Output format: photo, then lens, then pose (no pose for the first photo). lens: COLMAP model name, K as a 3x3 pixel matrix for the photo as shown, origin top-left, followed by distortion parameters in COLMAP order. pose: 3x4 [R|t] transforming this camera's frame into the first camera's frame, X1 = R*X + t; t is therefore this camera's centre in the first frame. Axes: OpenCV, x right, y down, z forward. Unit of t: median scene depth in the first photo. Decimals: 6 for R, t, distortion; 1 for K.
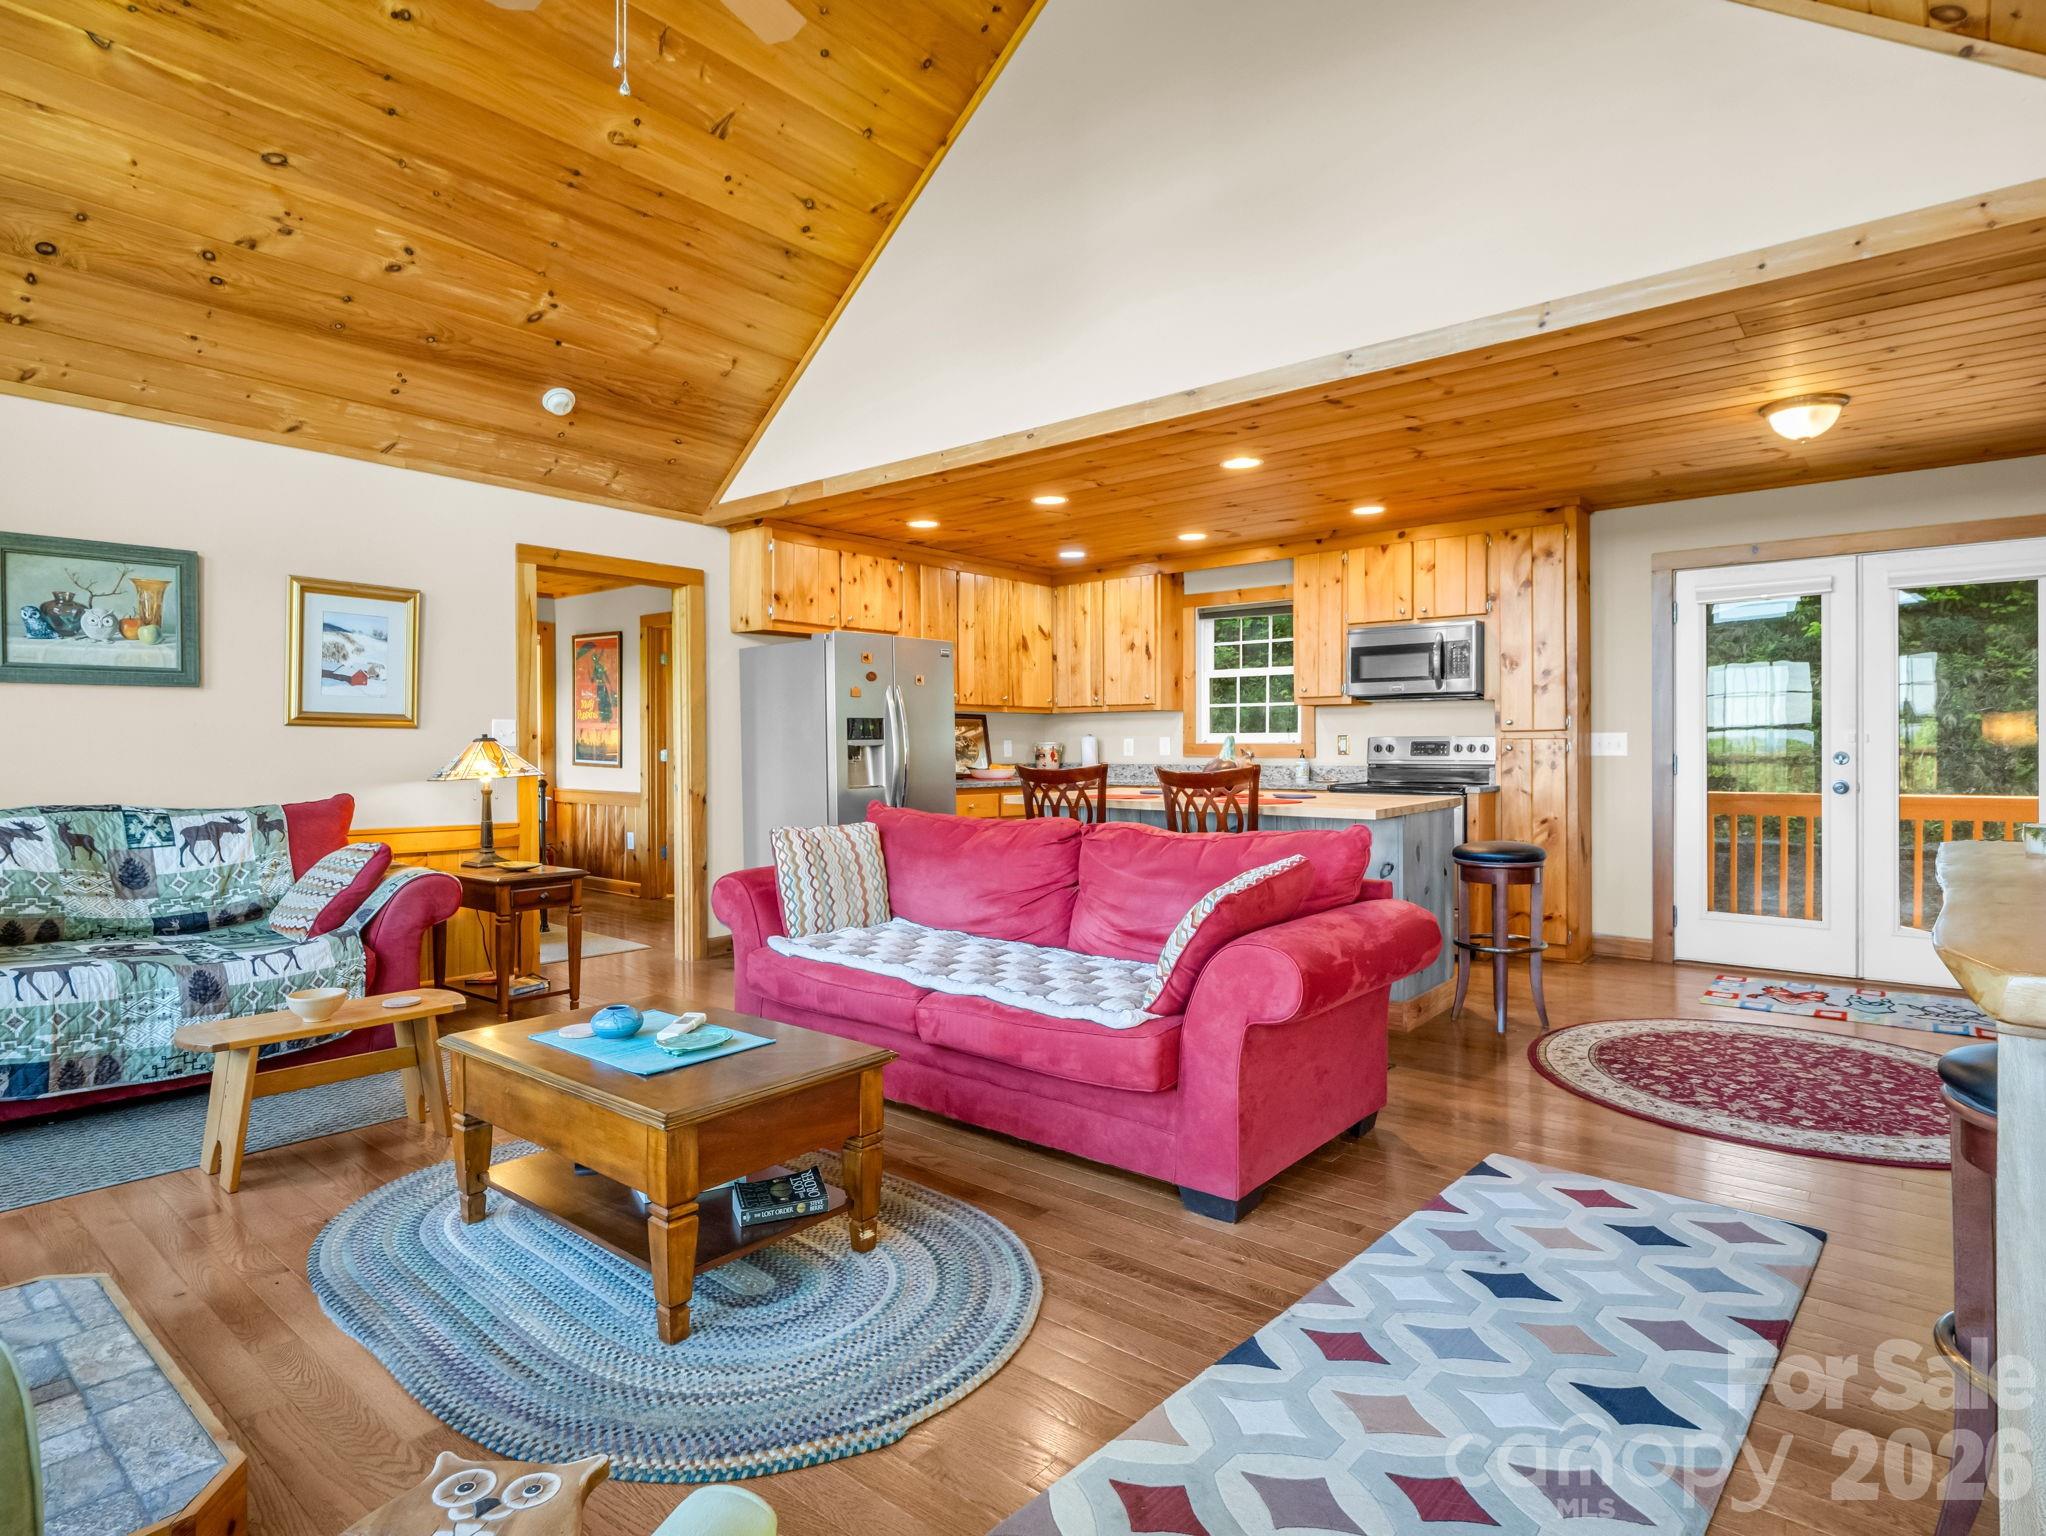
lens RADIAL K [[1226.9, 0, 973.6], [0, 1226.9, 753.0], [0, 0, 1]] dist [-0.003839, -0.001311]
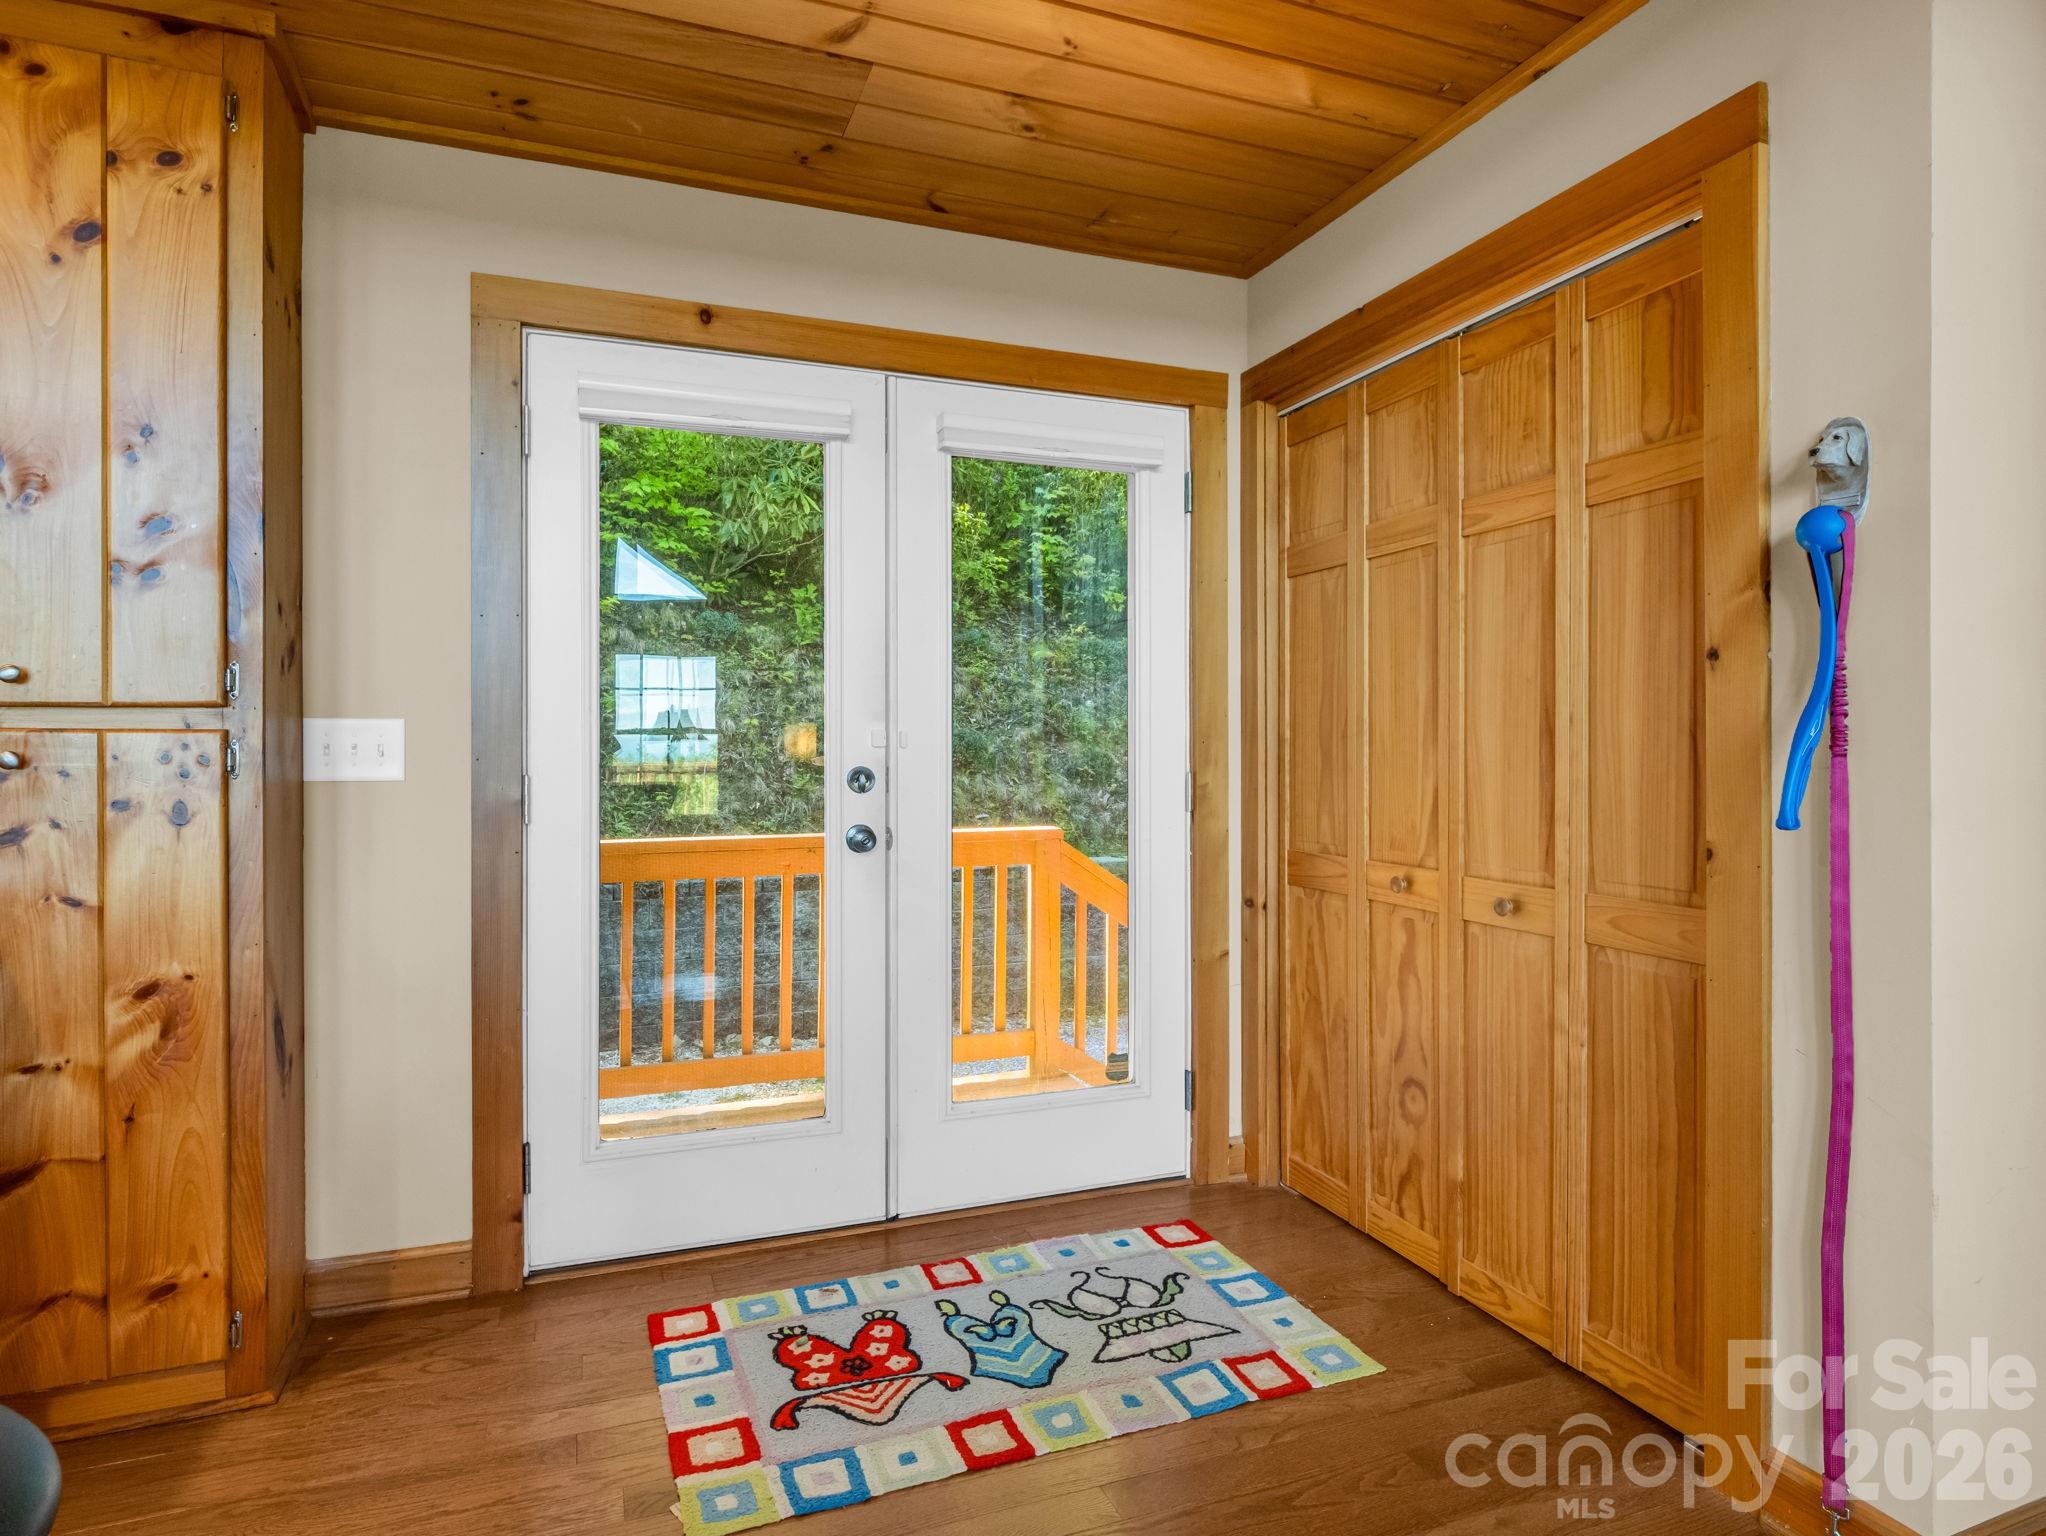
lens RADIAL K [[1114.1, 0, 1074.9], [0, 1114.1, 753.0], [0, 0, 1]] dist [-0.004452, -0.000403]
pose [[0.451992, 0.004328, 0.892011, 0.297686], [0.003497, 0.999972, -0.006624, -0.002901], [-0.892015, 0.006113, 0.451965, 0.614708]]
